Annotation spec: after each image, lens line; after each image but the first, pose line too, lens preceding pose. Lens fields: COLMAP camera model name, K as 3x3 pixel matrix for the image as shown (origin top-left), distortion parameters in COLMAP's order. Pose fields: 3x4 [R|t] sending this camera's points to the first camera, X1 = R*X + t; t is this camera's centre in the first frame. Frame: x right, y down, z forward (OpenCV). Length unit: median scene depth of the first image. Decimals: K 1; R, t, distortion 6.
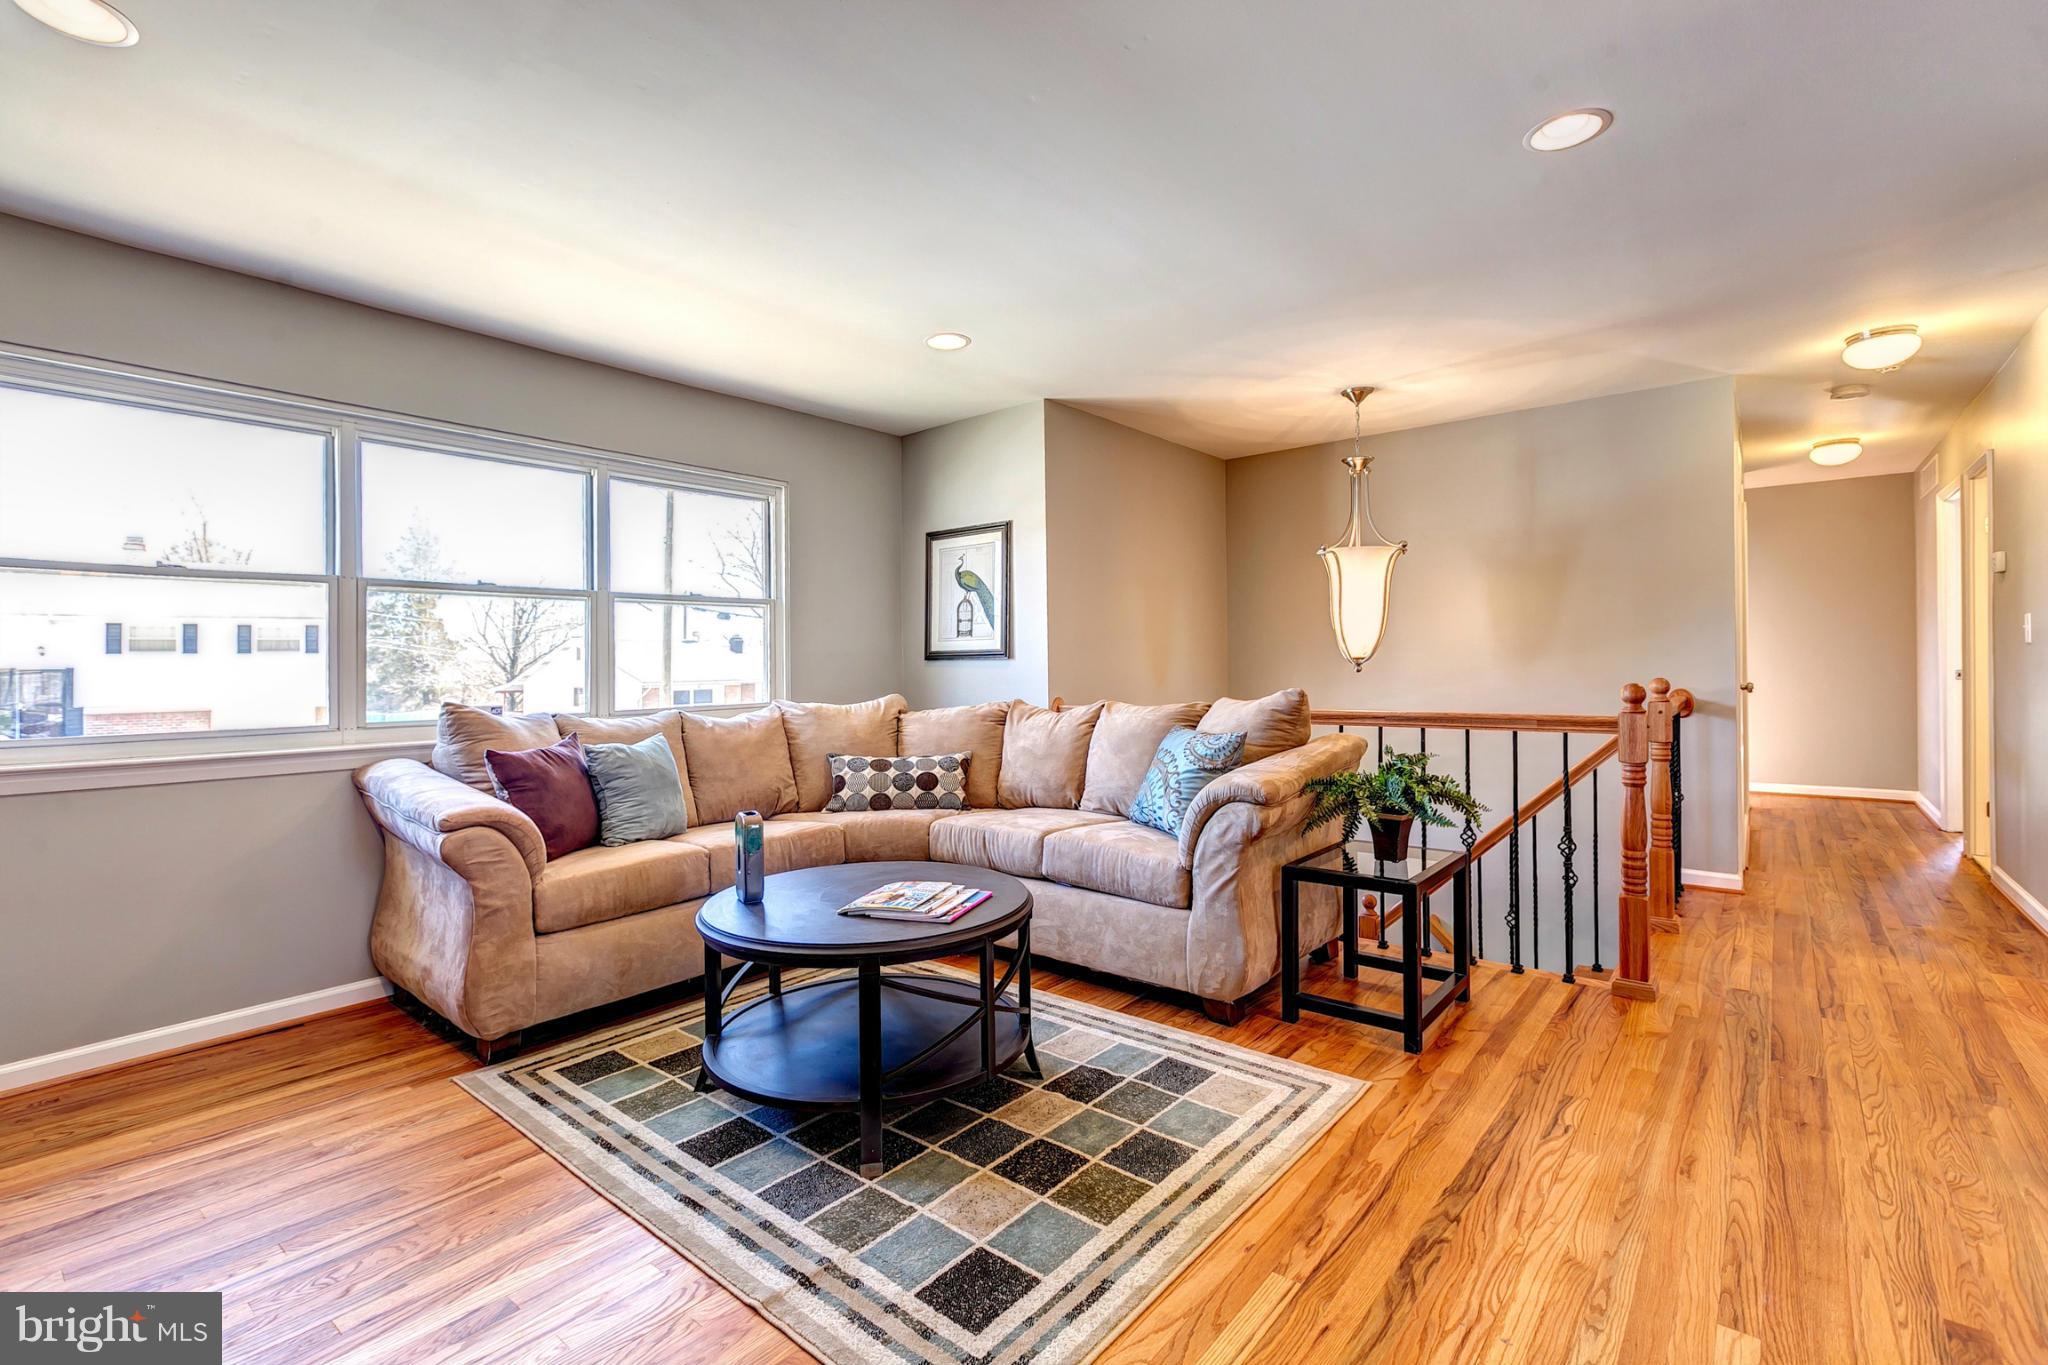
lens RADIAL K [[910.7, 0, 1017.6], [0, 910.7, 662.0], [0, 0, 1]] dist [0.000037, 0.000232]
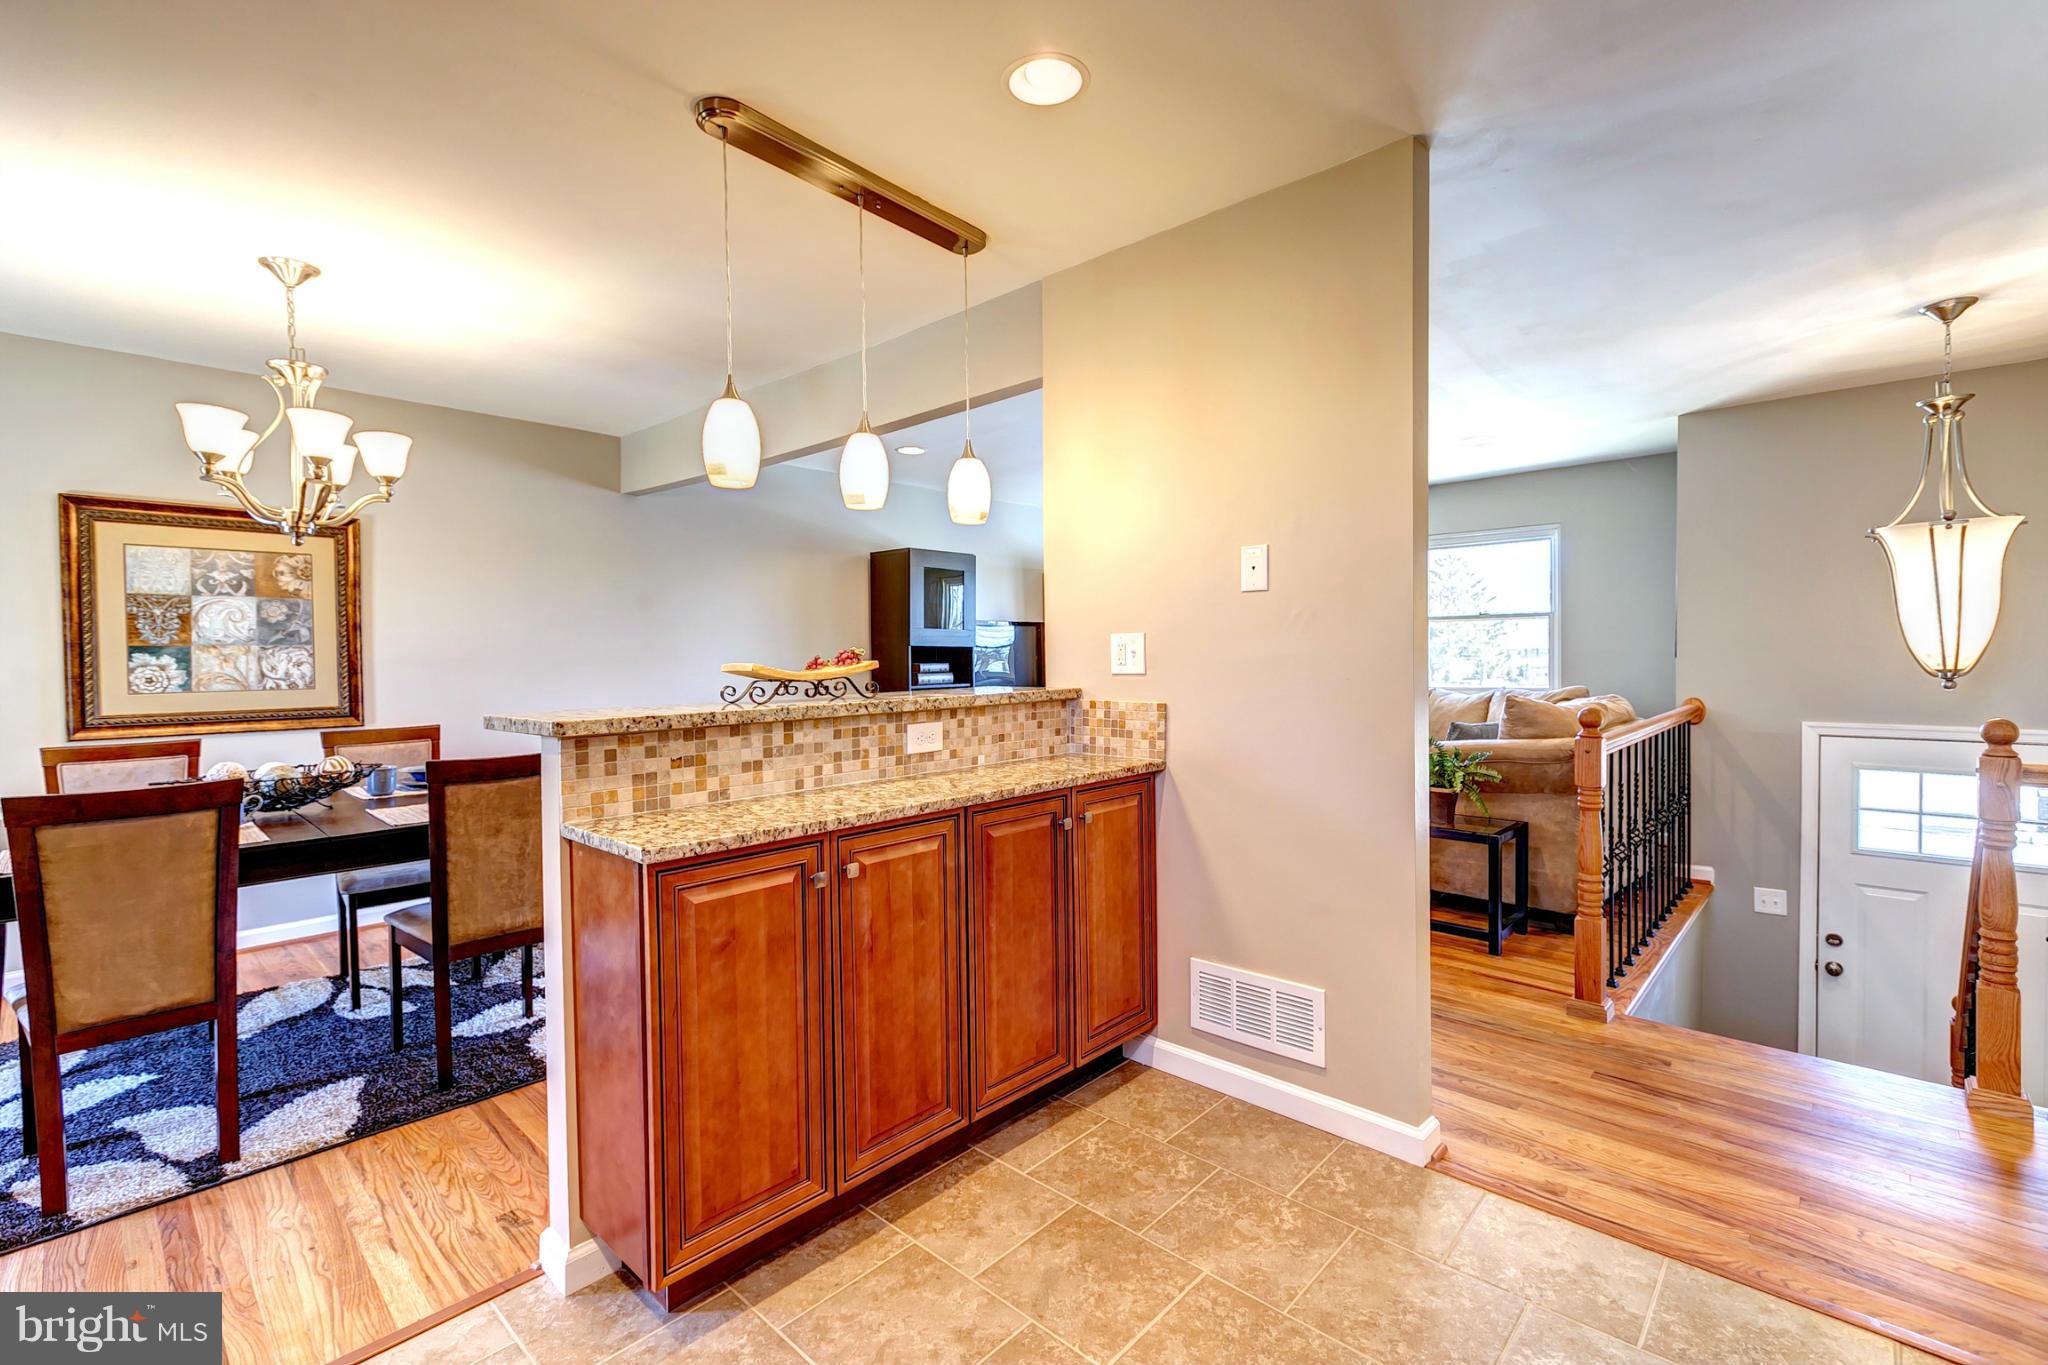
lens RADIAL K [[910.7, 0, 1017.6], [0, 910.7, 662.0], [0, 0, 1]] dist [0.000037, 0.000232]
pose [[-0.079381, 0.027599, -0.996462, 1.366809], [0.013077, 0.999559, 0.026643, -0.048788], [0.996759, -0.010916, -0.079707, 0.367955]]
